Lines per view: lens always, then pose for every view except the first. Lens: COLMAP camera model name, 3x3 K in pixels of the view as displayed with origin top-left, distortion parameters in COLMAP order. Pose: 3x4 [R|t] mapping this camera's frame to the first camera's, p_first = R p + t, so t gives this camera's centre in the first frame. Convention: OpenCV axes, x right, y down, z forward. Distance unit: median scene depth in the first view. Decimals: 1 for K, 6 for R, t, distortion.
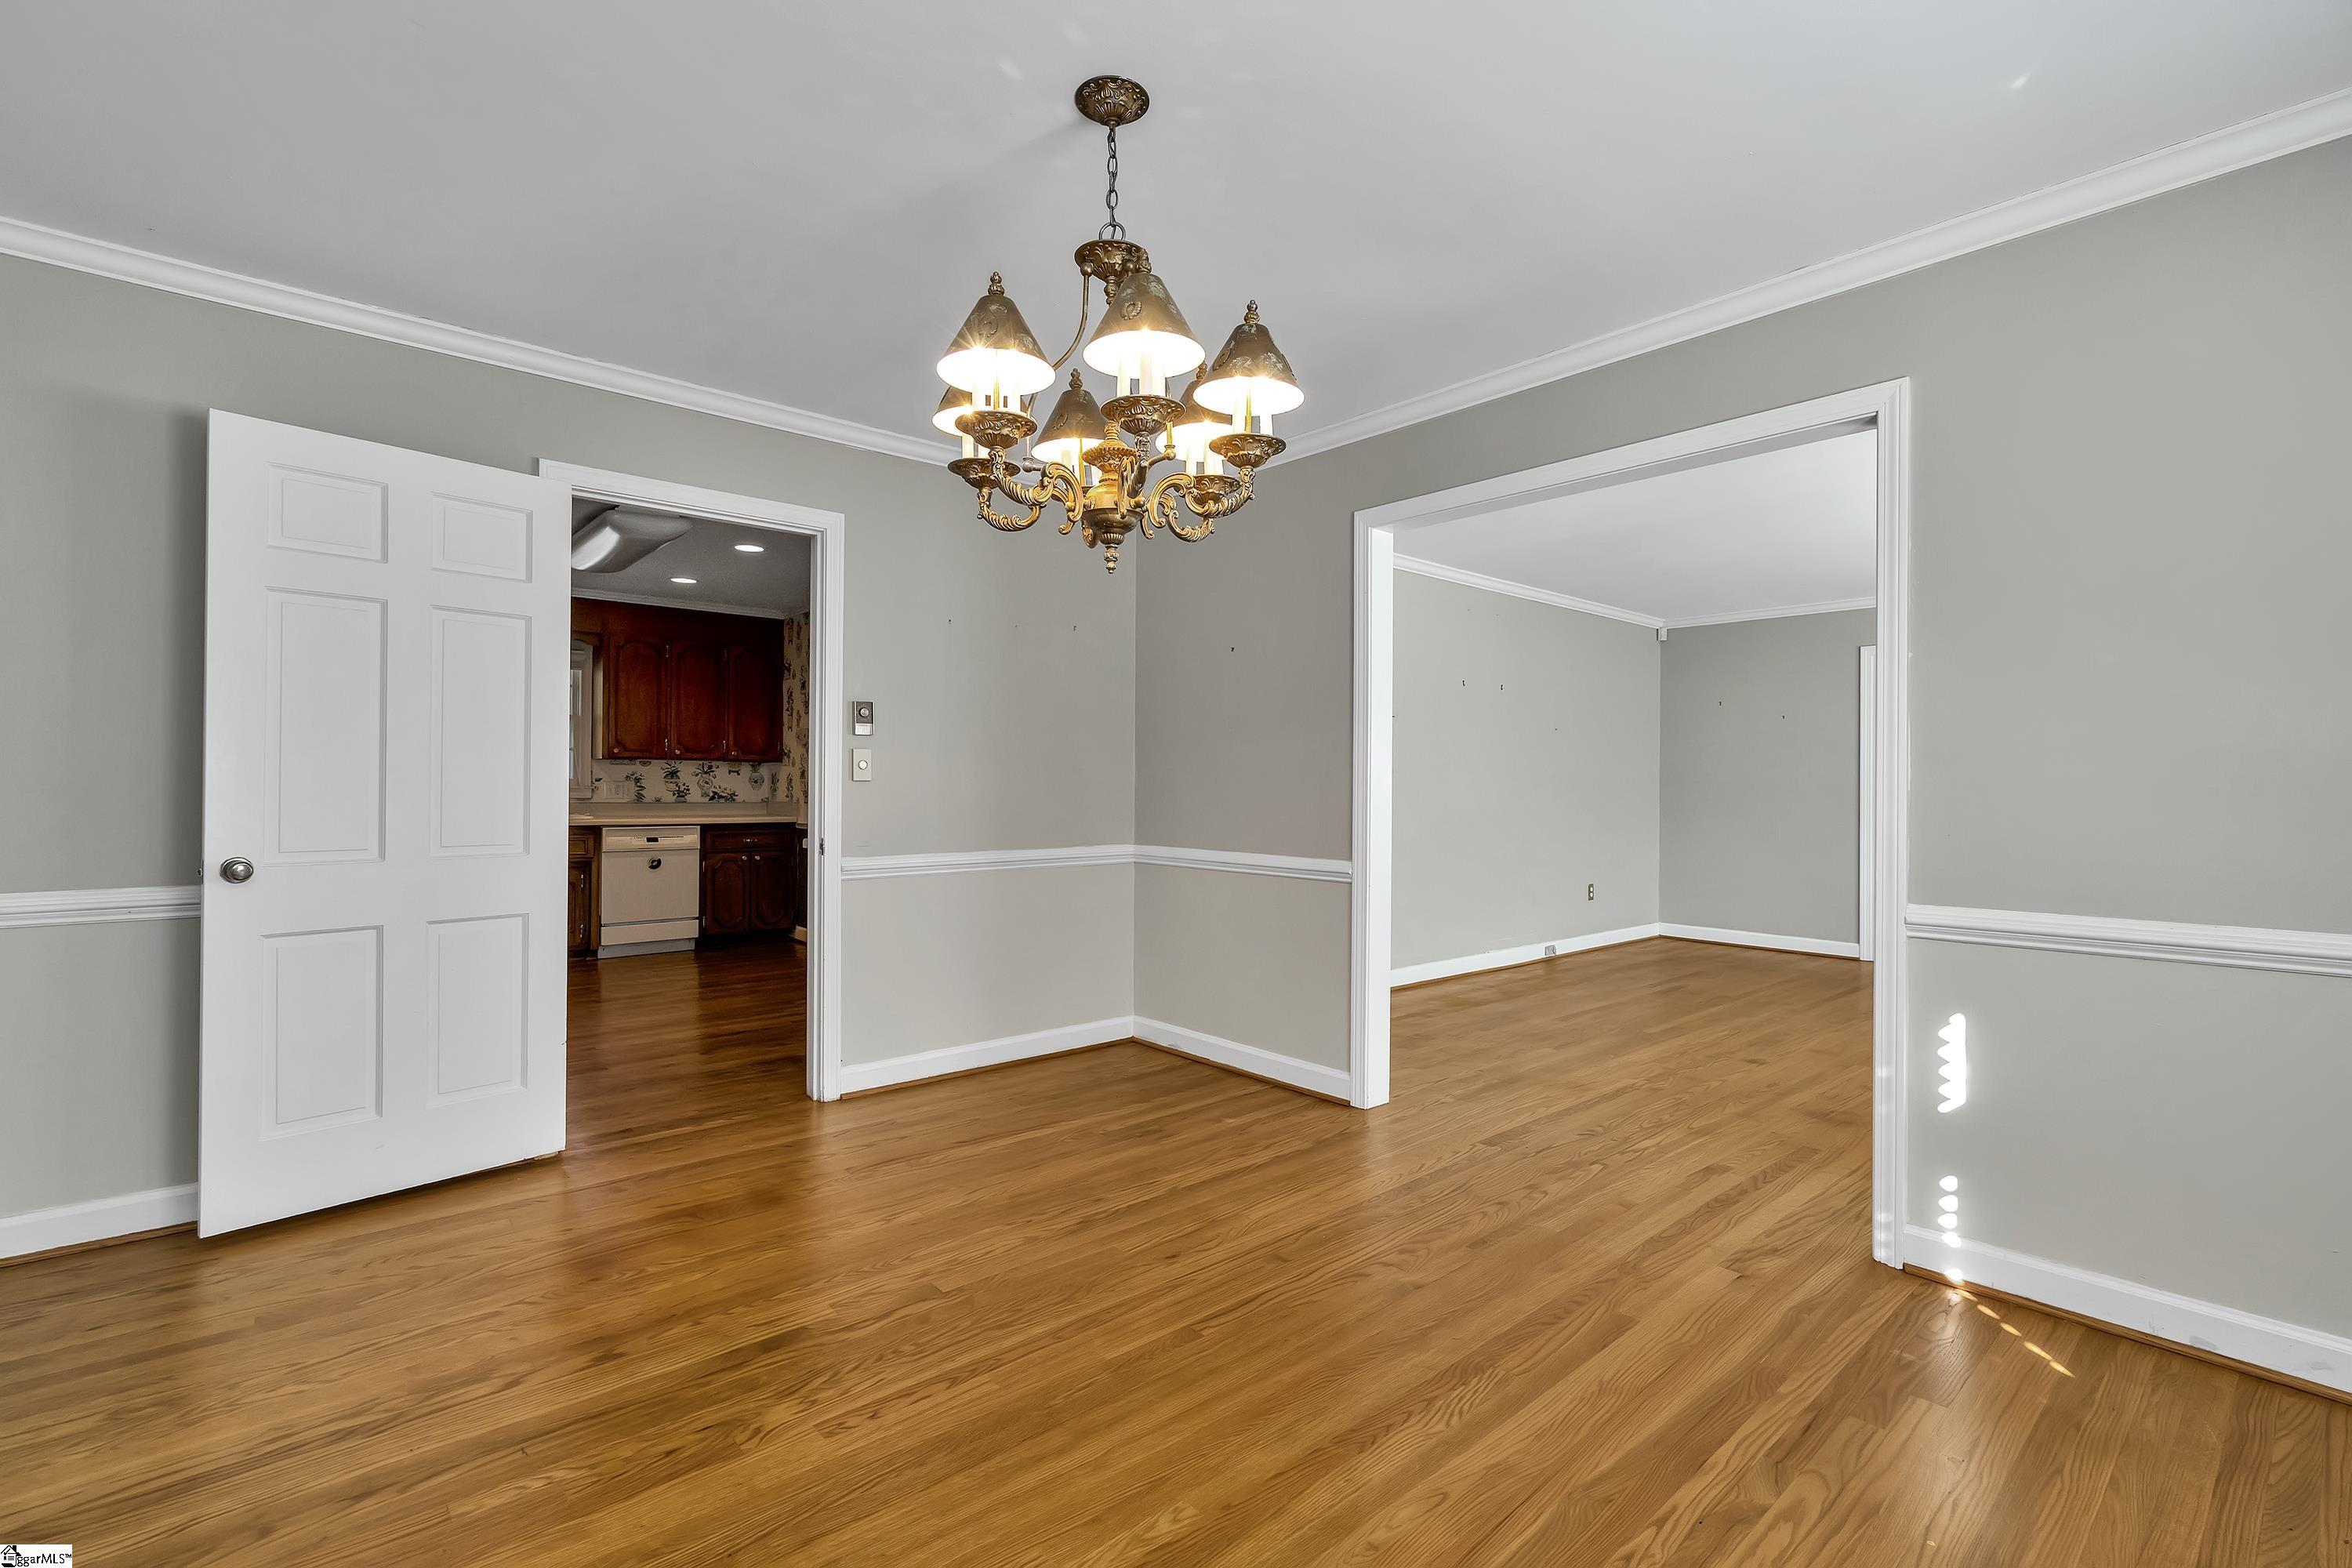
lens RADIAL K [[1044.1, 0, 1178.2], [0, 1044.1, 780.8], [0, 0, 1]] dist [-0.000945, 0.000780]
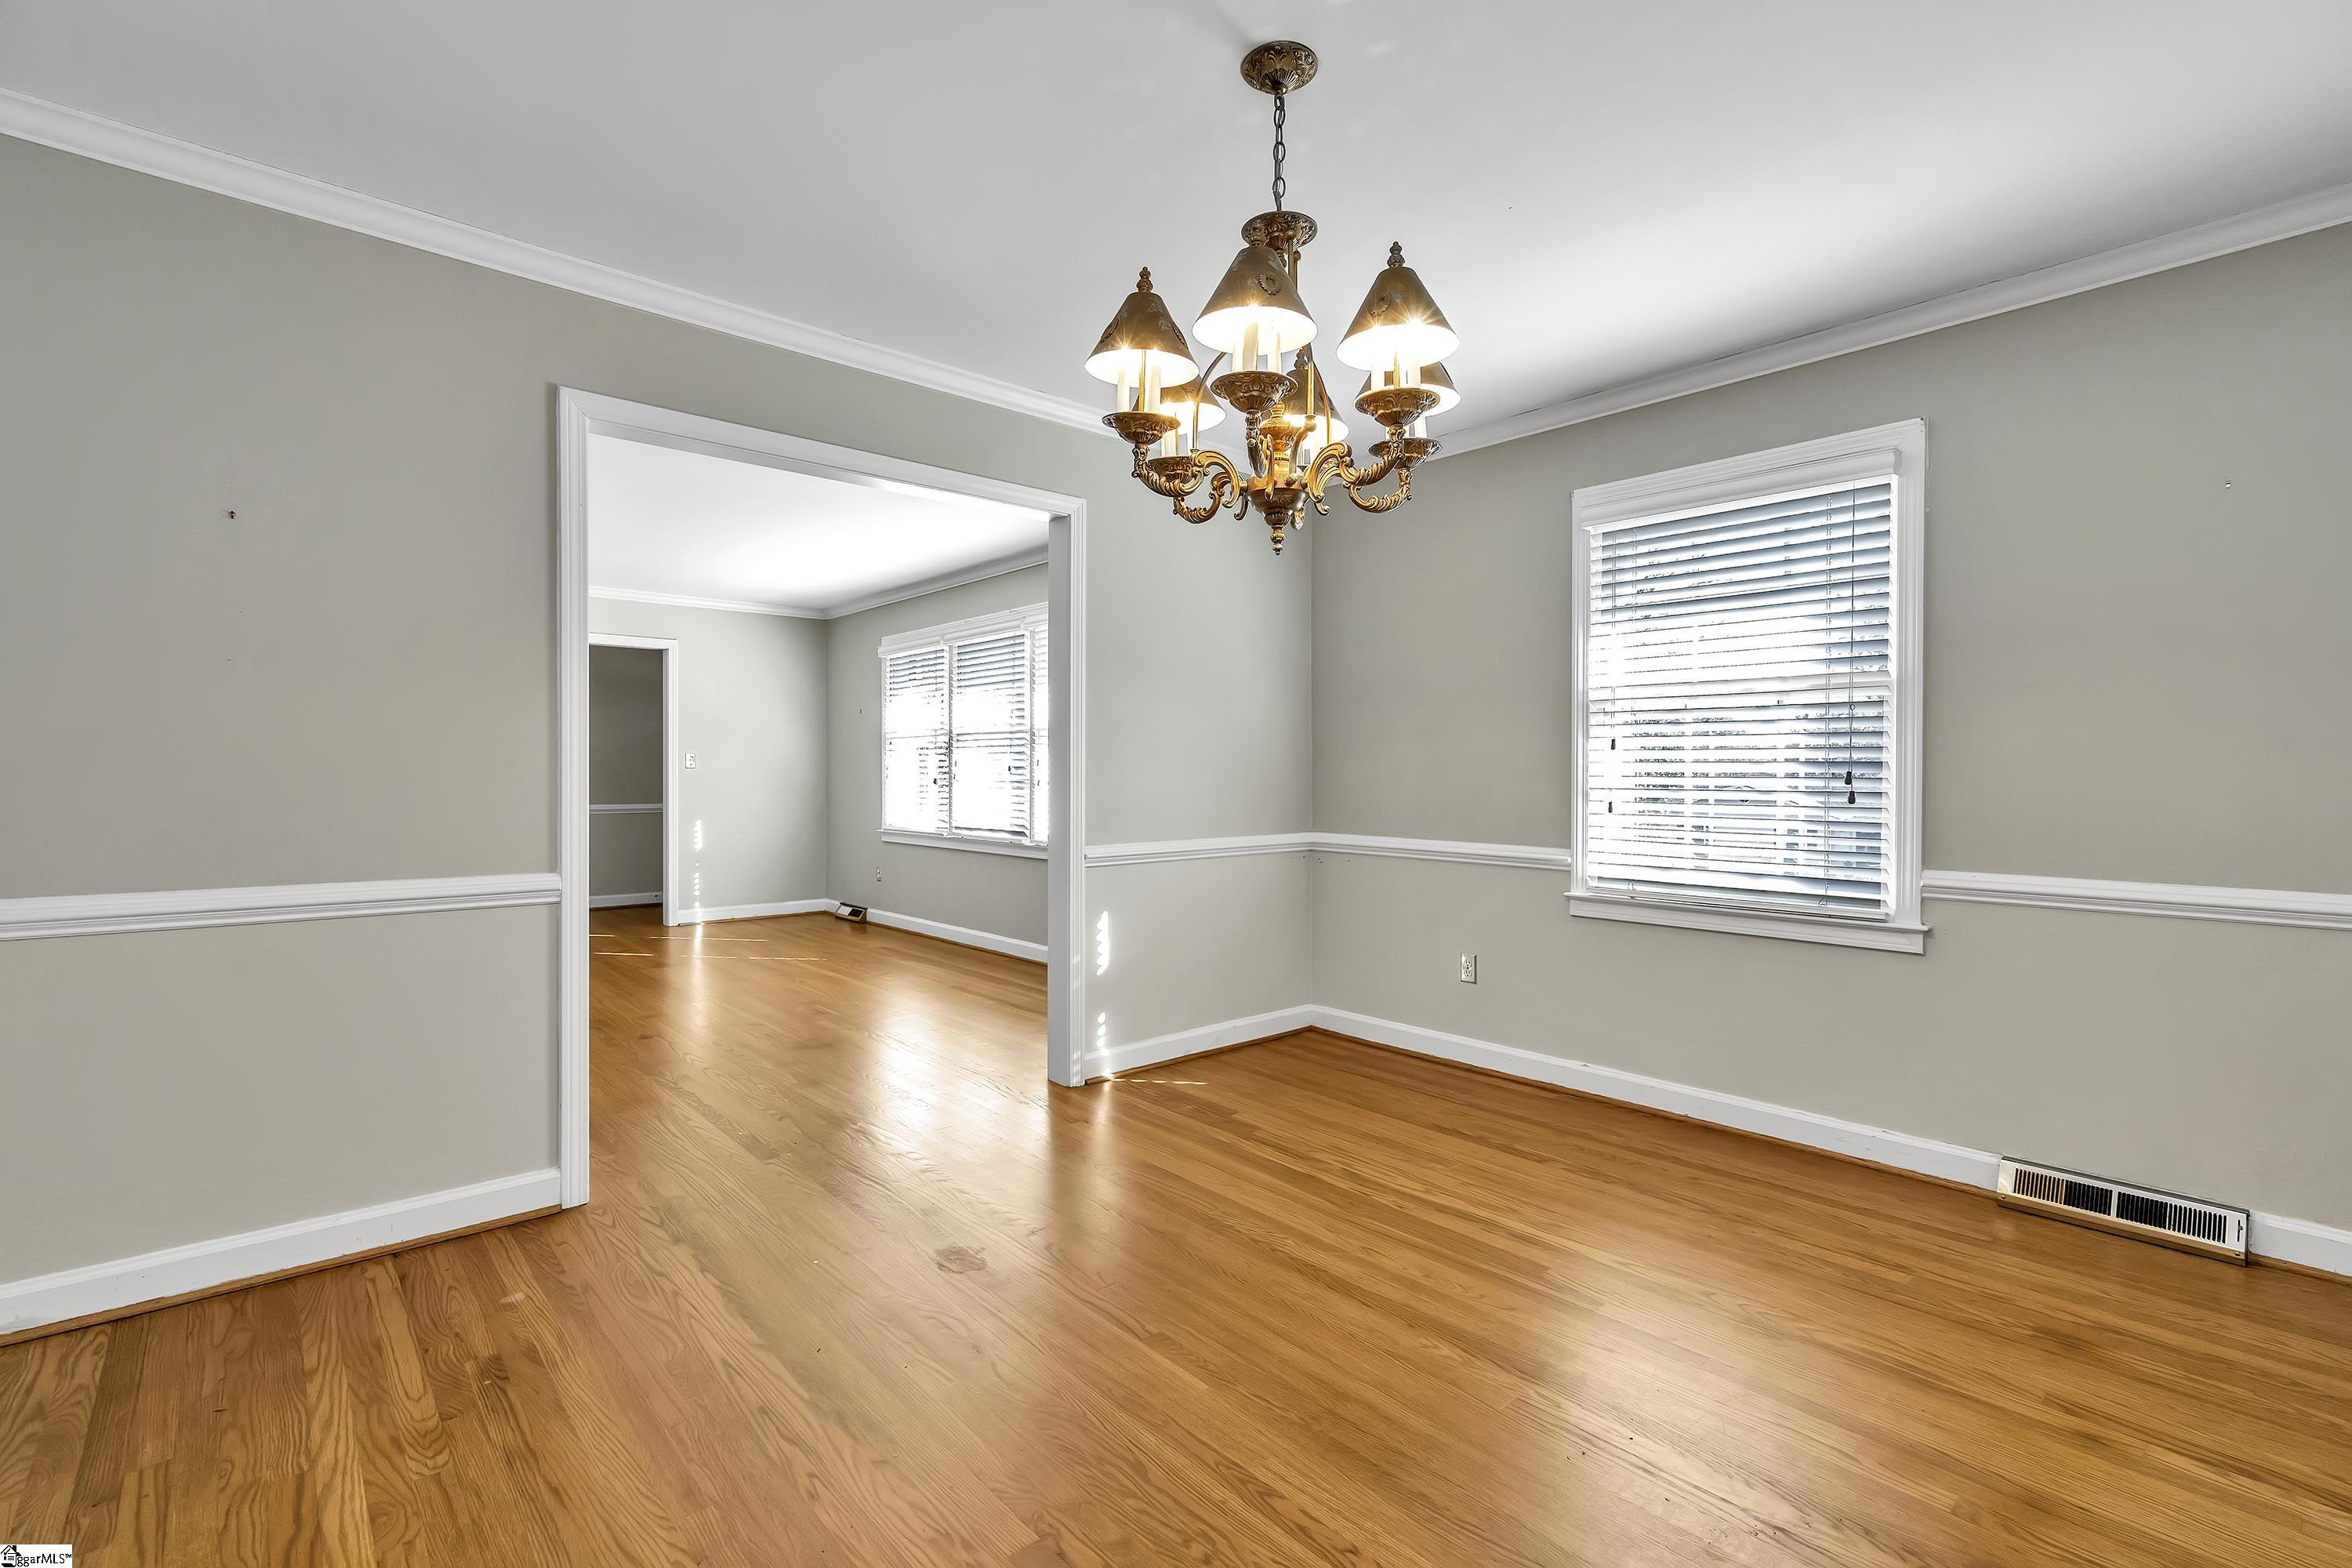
lens RADIAL K [[1044.1, 0, 1178.2], [0, 1044.1, 780.8], [0, 0, 1]] dist [-0.000945, 0.000780]
pose [[-0.004632, -0.013051, 0.999904, -0.863654], [-0.011054, 0.999854, 0.012999, 0.000147], [-0.999928, -0.010993, -0.004776, 0.902852]]
